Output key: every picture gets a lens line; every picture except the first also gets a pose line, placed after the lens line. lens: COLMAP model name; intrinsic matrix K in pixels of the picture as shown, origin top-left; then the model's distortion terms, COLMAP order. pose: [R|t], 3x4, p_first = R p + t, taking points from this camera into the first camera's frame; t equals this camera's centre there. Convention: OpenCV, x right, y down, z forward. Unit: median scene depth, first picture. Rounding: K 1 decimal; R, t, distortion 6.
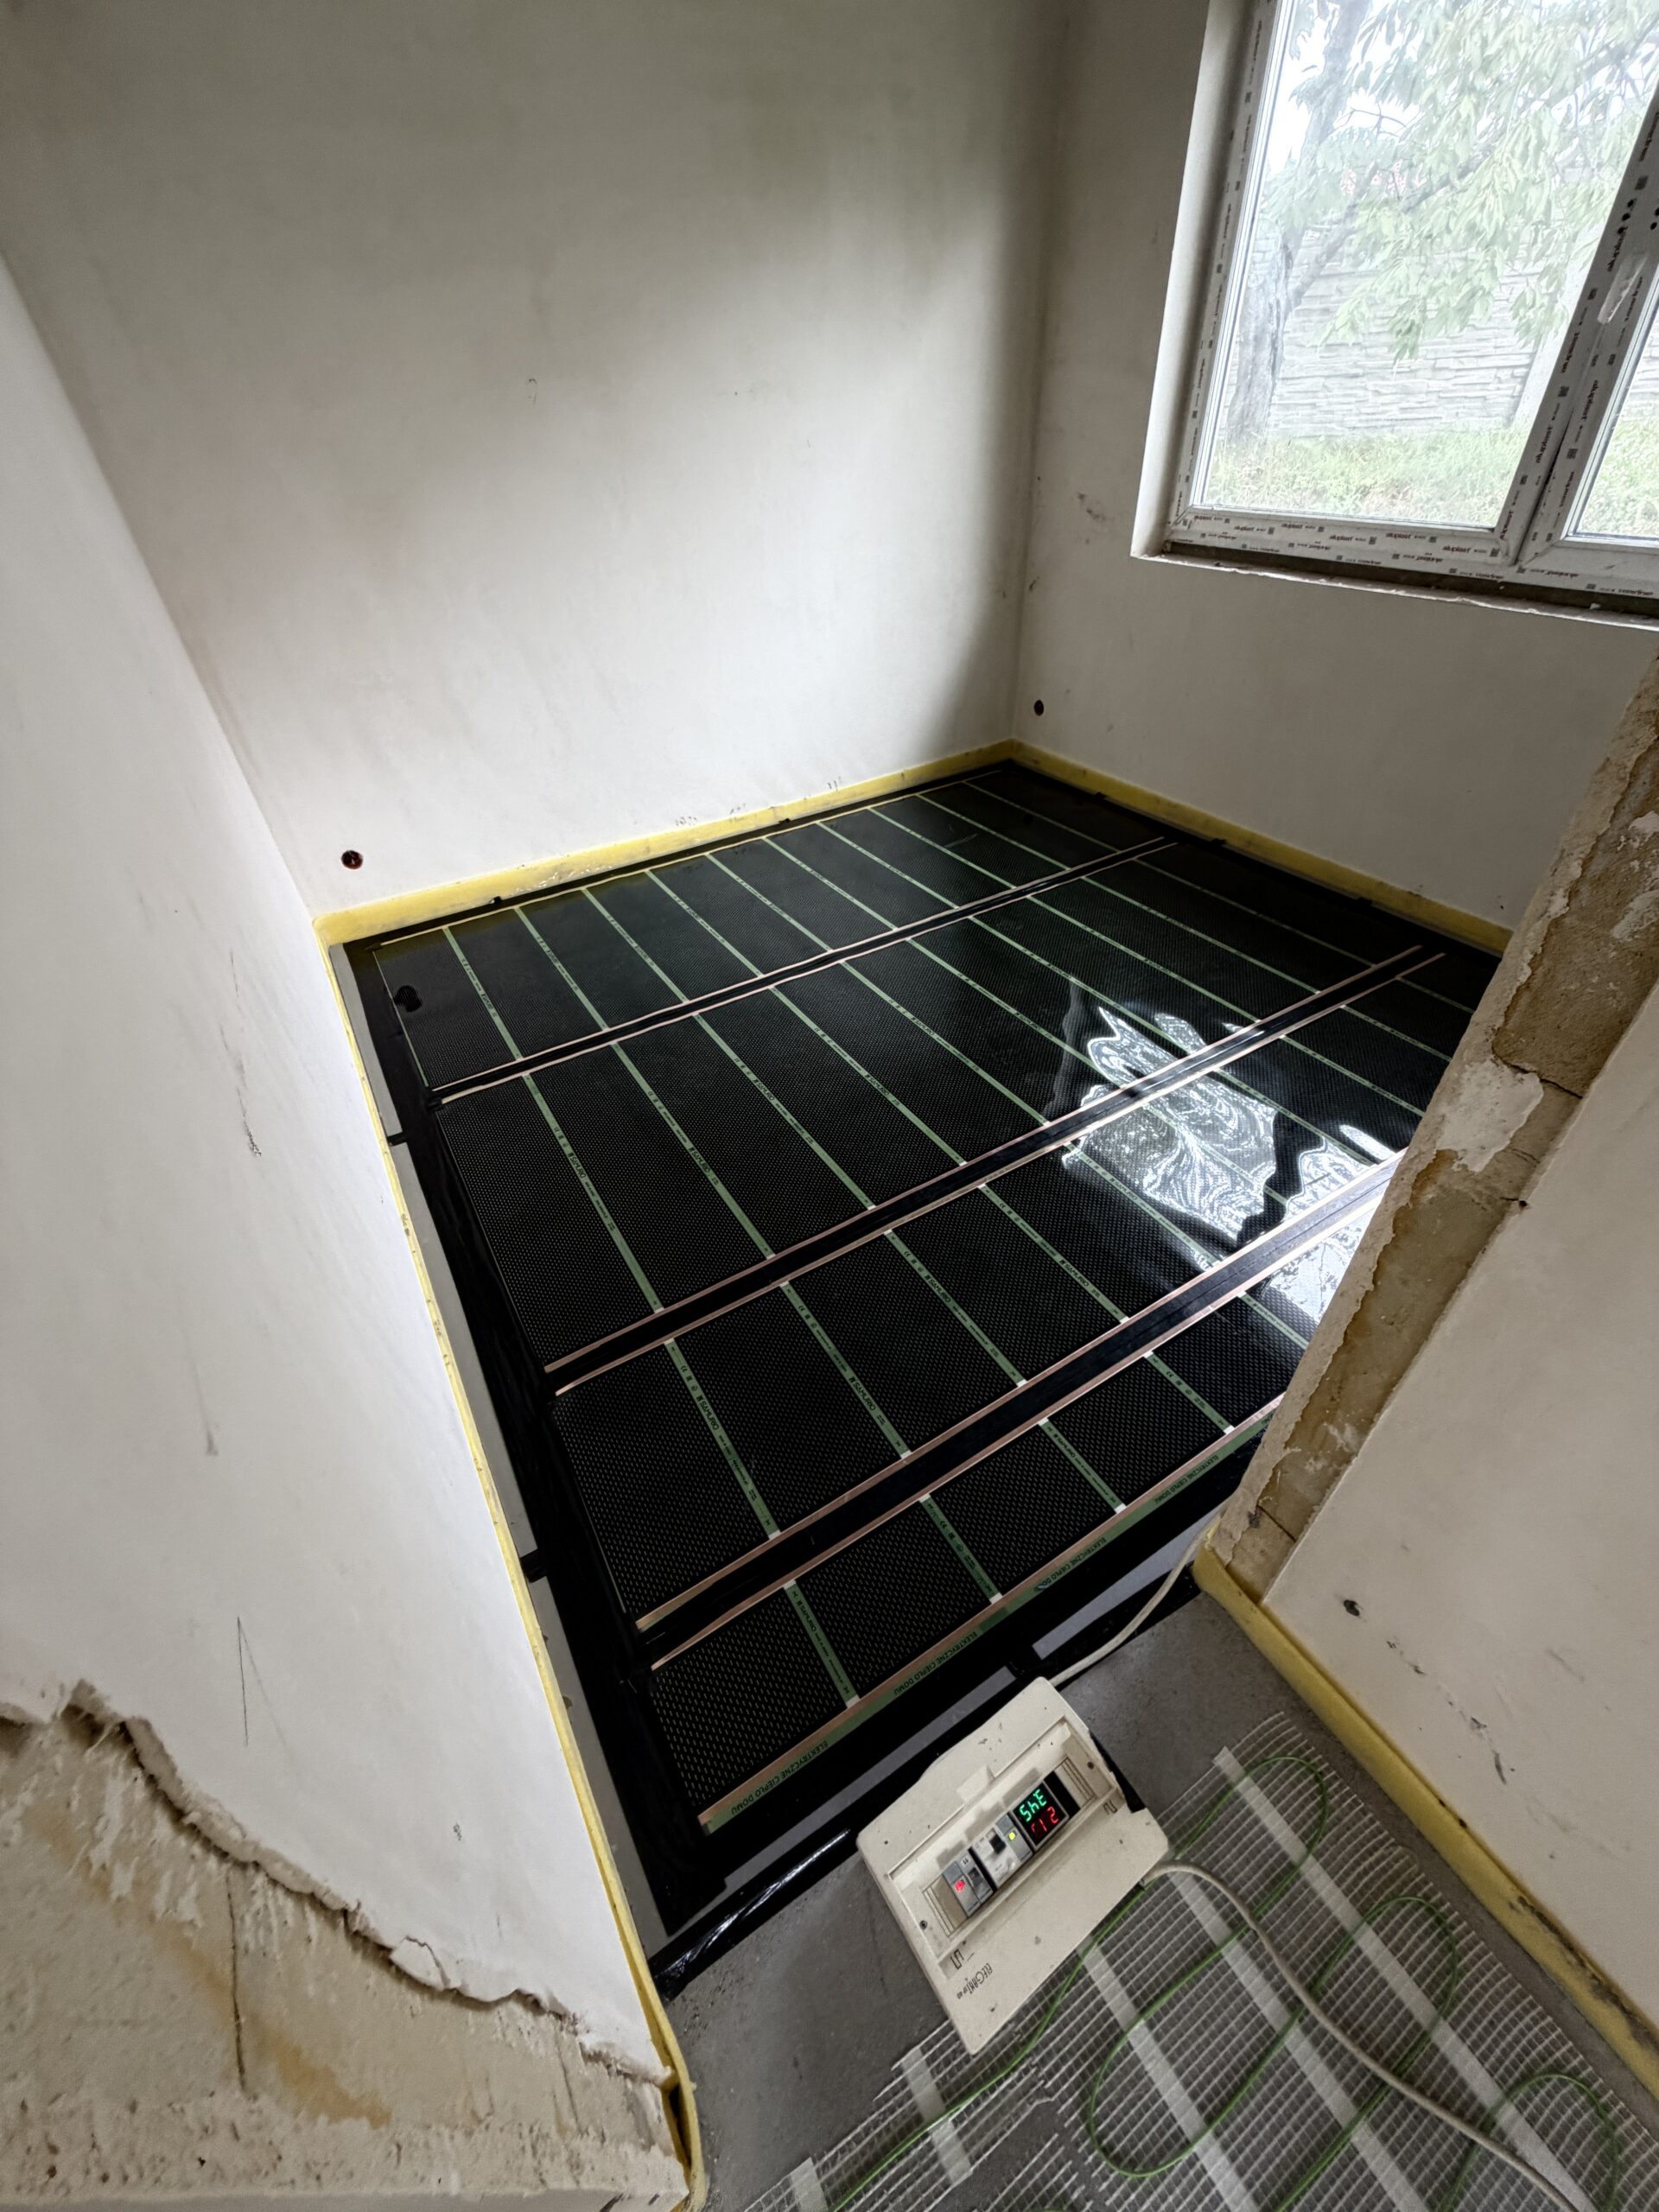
lens RADIAL K [[875.3, 0, 830.2], [0, 875.3, 1116.1], [0, 0, 1]] dist [-0.000185, 0.000358]
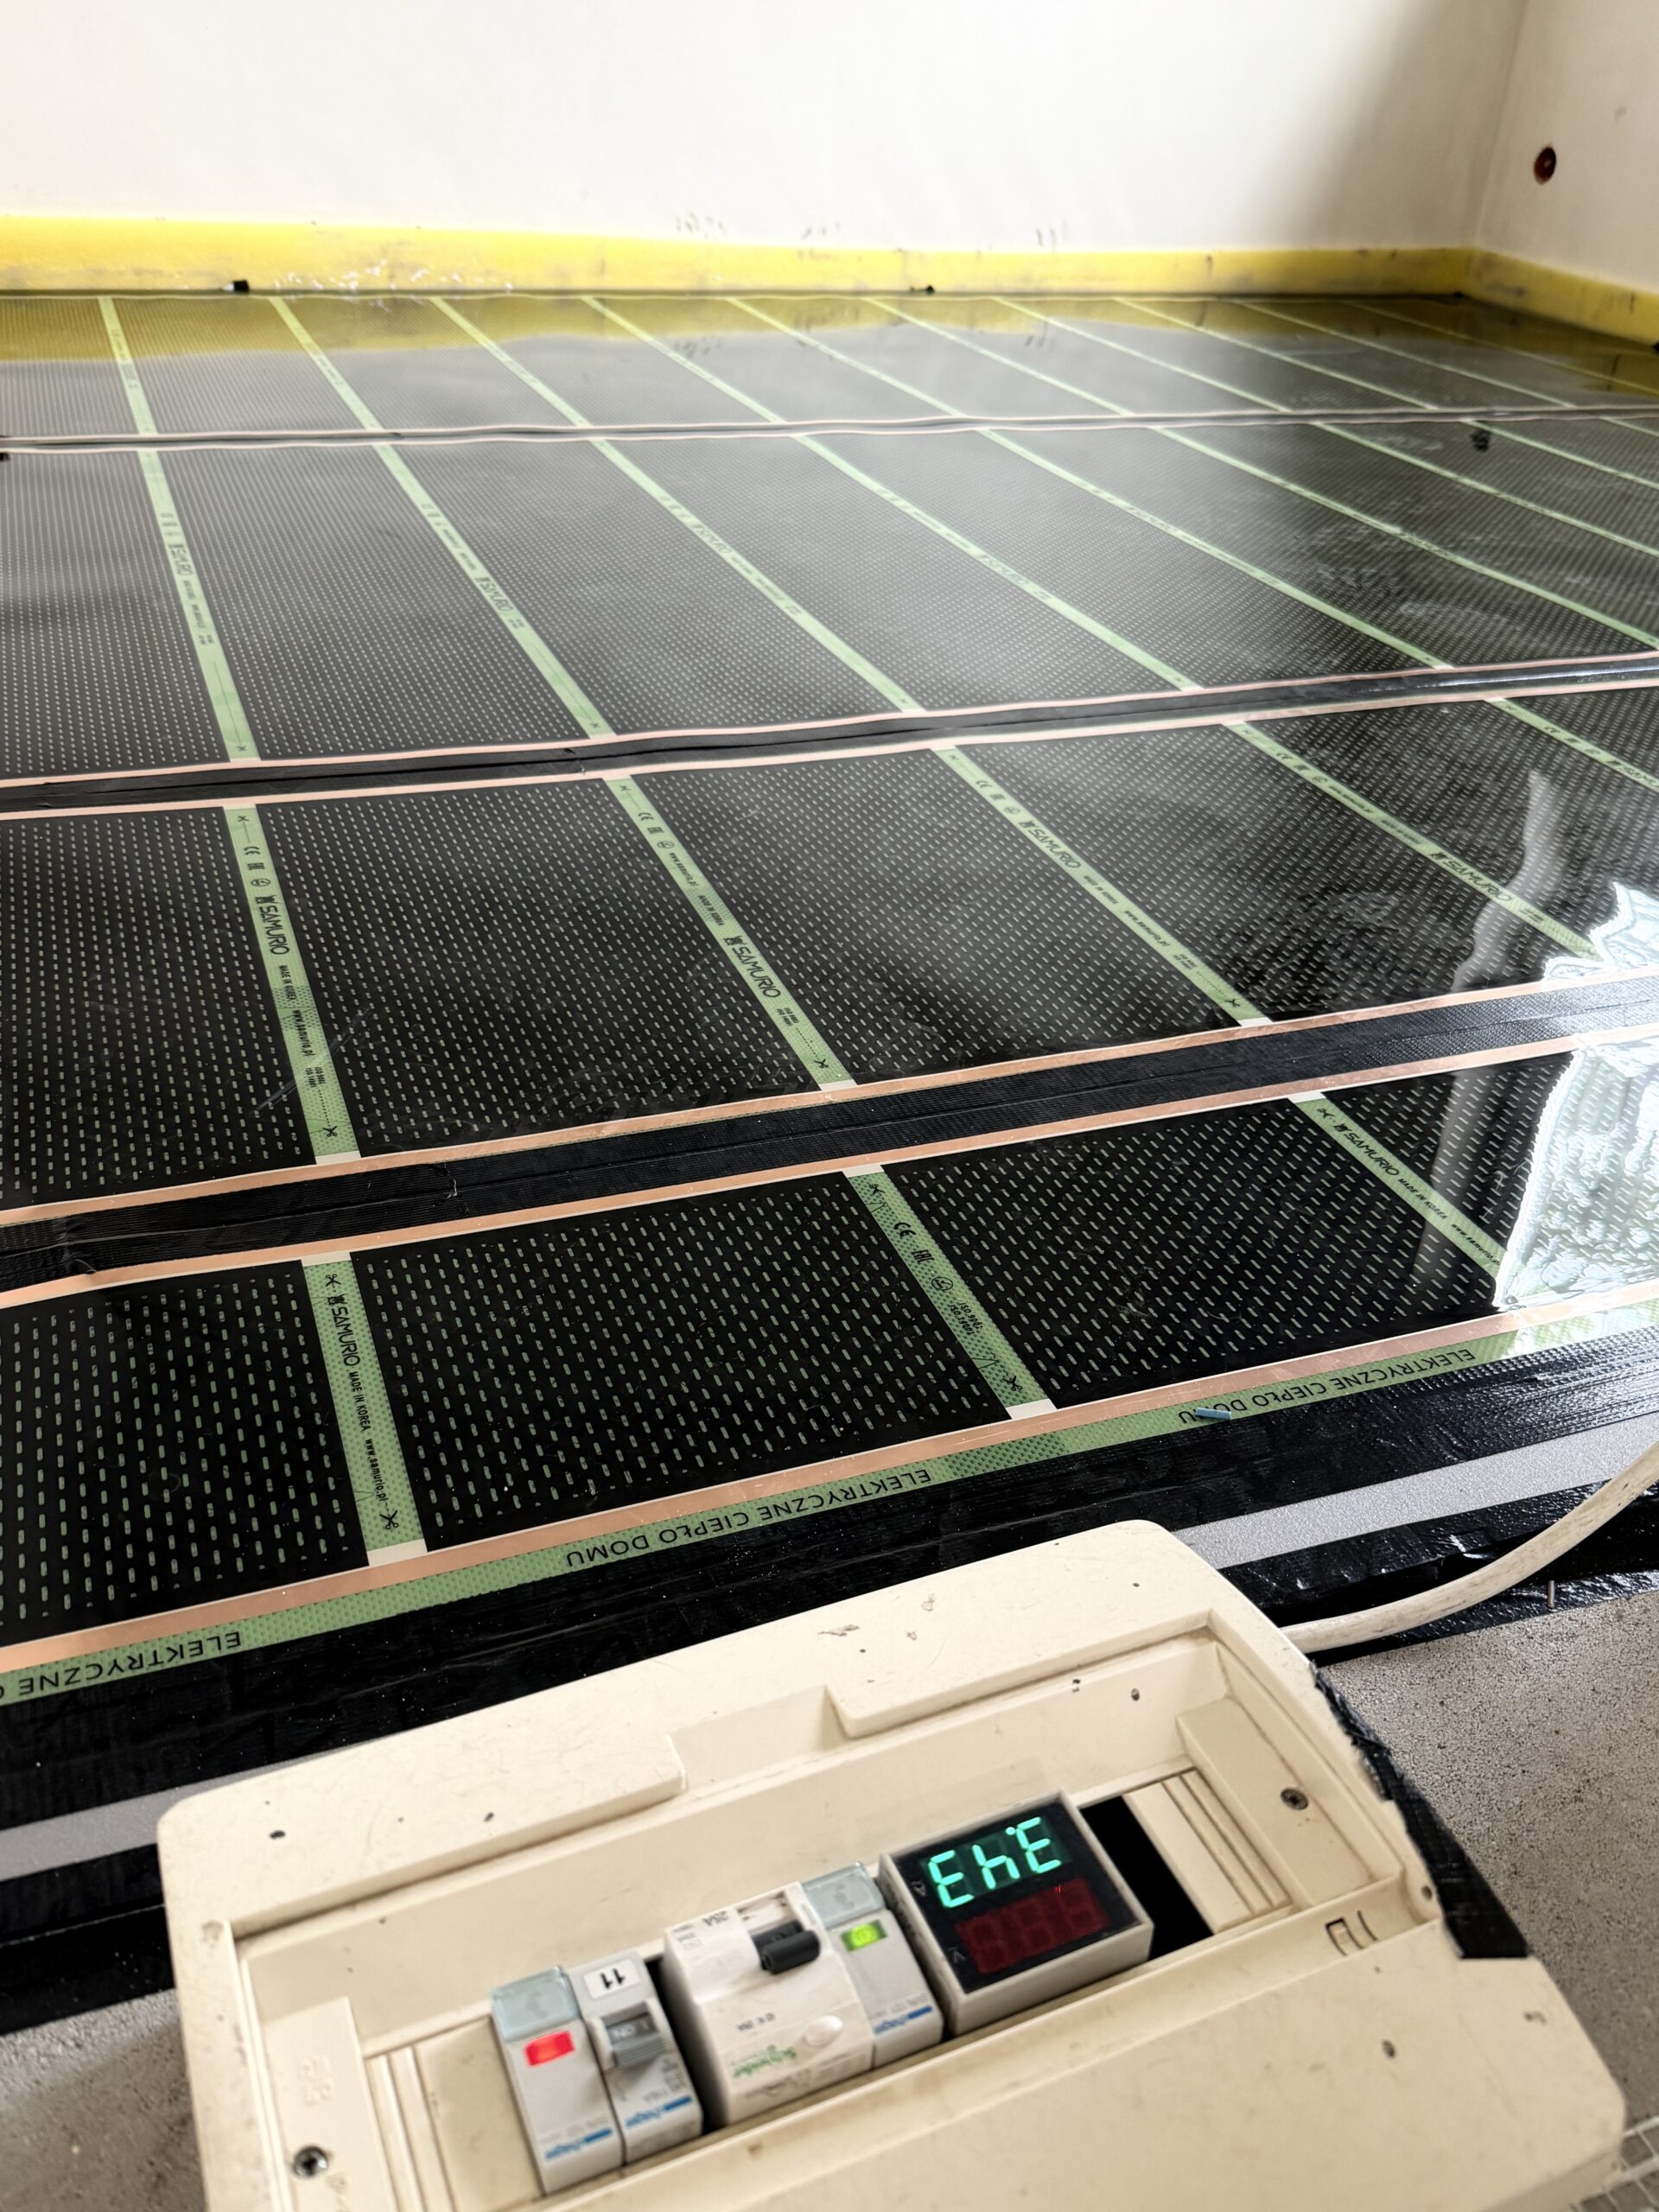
lens RADIAL K [[1816.0, 0, 829.5], [0, 1816.0, 1106.0], [0, 0, 1]] dist [0.068745, -0.105321]
pose [[0.978810, 0.185731, -0.086231, 0.107875], [-0.196491, 0.970434, -0.140177, 0.372698], [0.057646, 0.154150, 0.986364, 0.289818]]
